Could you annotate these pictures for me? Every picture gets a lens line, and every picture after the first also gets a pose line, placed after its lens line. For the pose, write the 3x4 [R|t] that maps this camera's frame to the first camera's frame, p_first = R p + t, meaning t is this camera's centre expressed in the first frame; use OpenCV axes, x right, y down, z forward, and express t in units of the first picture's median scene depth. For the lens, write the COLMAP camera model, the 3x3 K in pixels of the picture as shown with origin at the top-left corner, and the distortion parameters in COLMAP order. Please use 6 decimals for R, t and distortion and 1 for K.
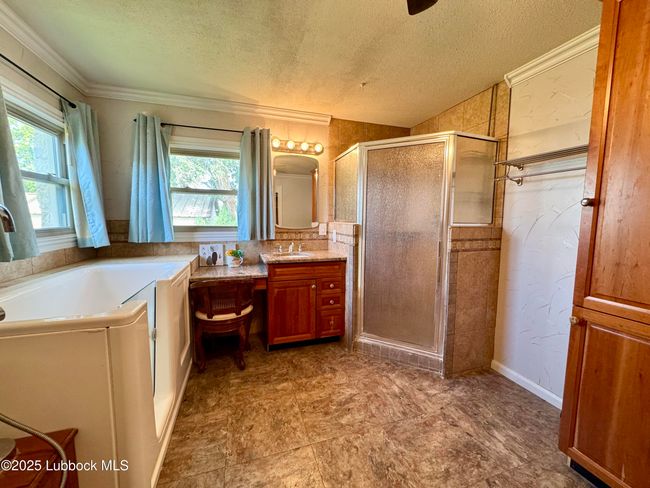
lens RADIAL K [[260.1, 0, 324.6], [0, 260.1, 243.2], [0, 0, 1]] dist [-0.003173, 0.000455]
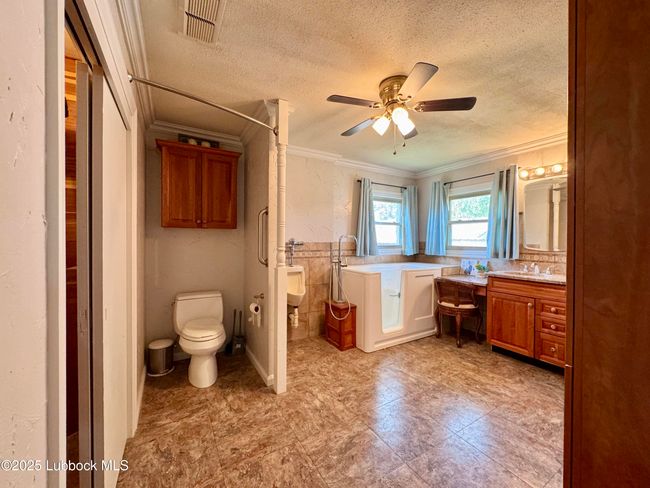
lens RADIAL K [[260.1, 0, 323.7], [0, 260.1, 242.5], [0, 0, 1]] dist [-0.003173, 0.000455]
pose [[0.211821, 0.001137, -0.977308, 0.836788], [-0.095891, 0.995198, -0.019625, 0.017952], [0.972593, 0.097872, 0.210913, -0.057911]]
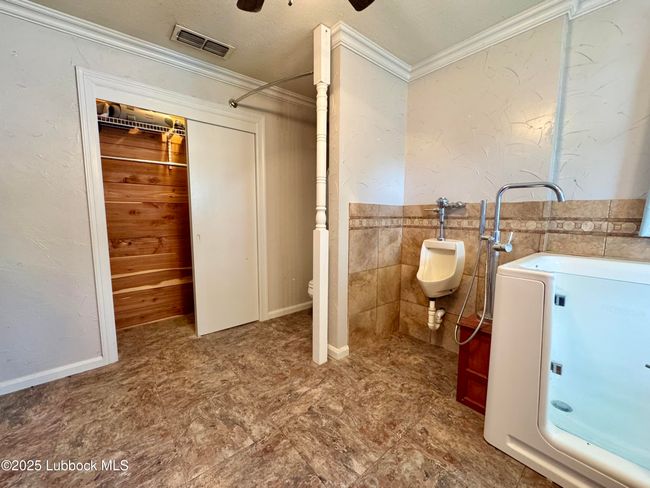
lens RADIAL K [[260.1, 0, 324.2], [0, 260.1, 242.7], [0, 0, 1]] dist [-0.003173, 0.000455]
pose [[-0.930533, 0.026932, -0.365216, 0.176599], [-0.046592, 0.980480, 0.191017, -0.016149], [0.363232, 0.194764, -0.911115, 0.778851]]
